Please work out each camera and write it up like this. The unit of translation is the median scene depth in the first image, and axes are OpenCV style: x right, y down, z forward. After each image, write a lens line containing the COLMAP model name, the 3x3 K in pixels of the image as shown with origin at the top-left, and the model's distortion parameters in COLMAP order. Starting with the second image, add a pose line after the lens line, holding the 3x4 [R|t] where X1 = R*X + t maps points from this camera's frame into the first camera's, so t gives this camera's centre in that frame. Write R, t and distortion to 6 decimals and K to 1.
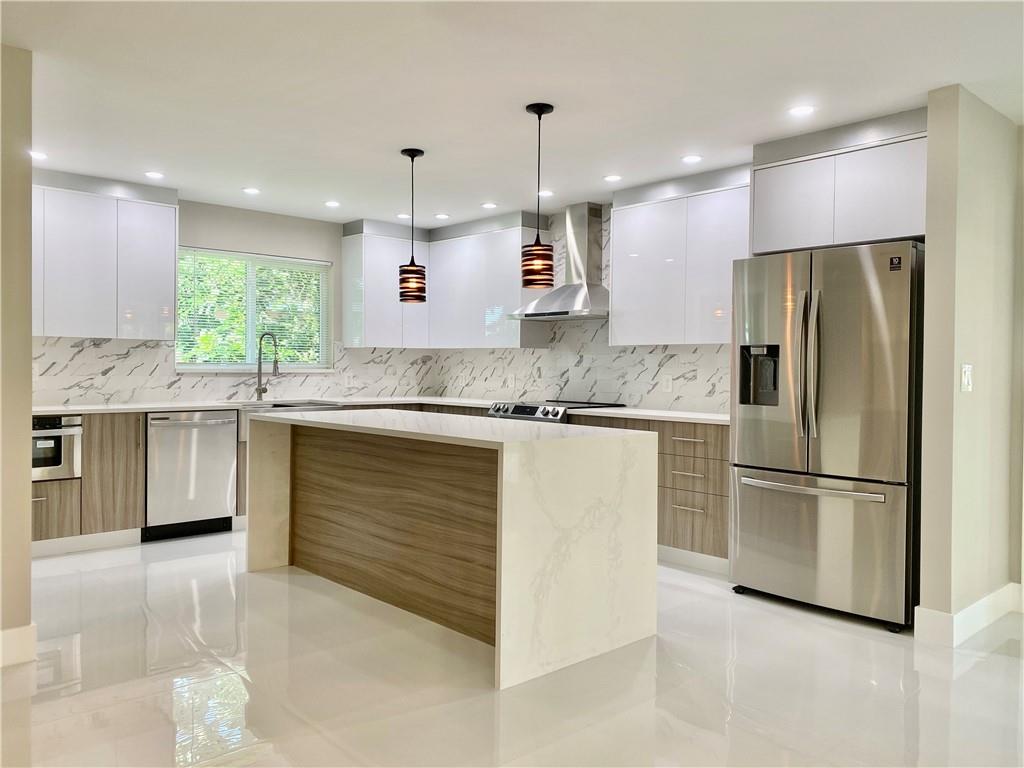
lens RADIAL K [[784.7, 0, 511.2], [0, 784.7, 378.6], [0, 0, 1]] dist [0.023291, -0.004147]
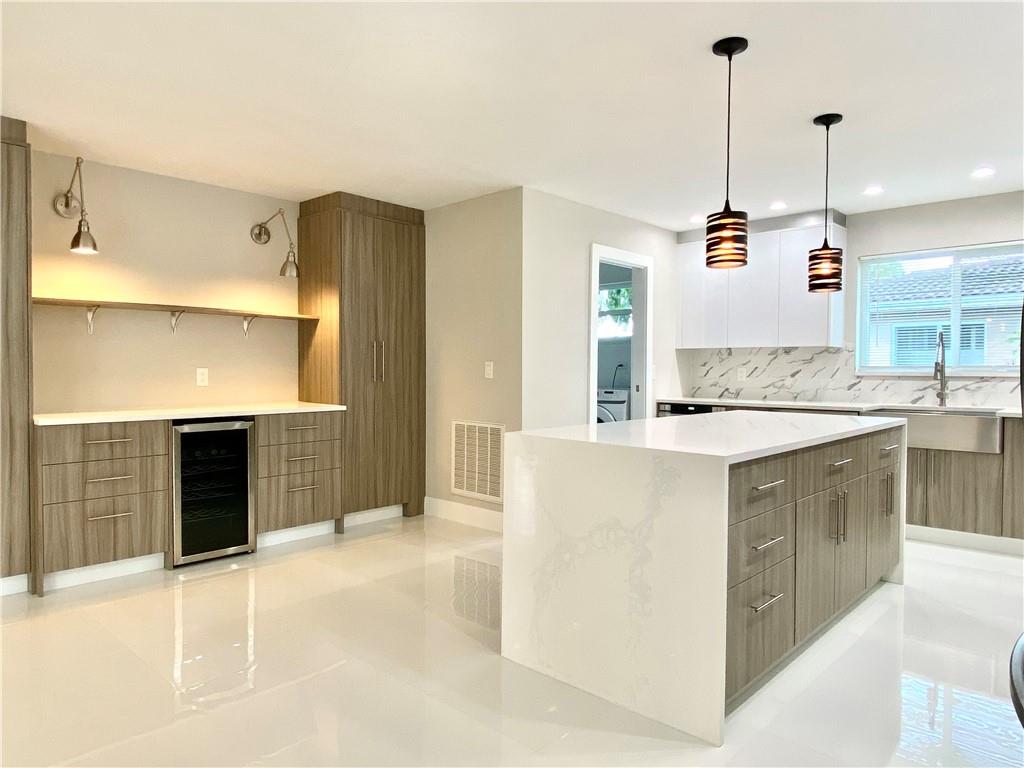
lens RADIAL K [[666.4, 0, 505.5], [0, 666.4, 385.9], [0, 0, 1]] dist [0.026641, 0.000006]
pose [[0.063055, 0.016718, -0.997870, 0.488855], [-0.018073, 0.999715, 0.015607, 0.000961], [0.997846, 0.017051, 0.063339, 0.500014]]
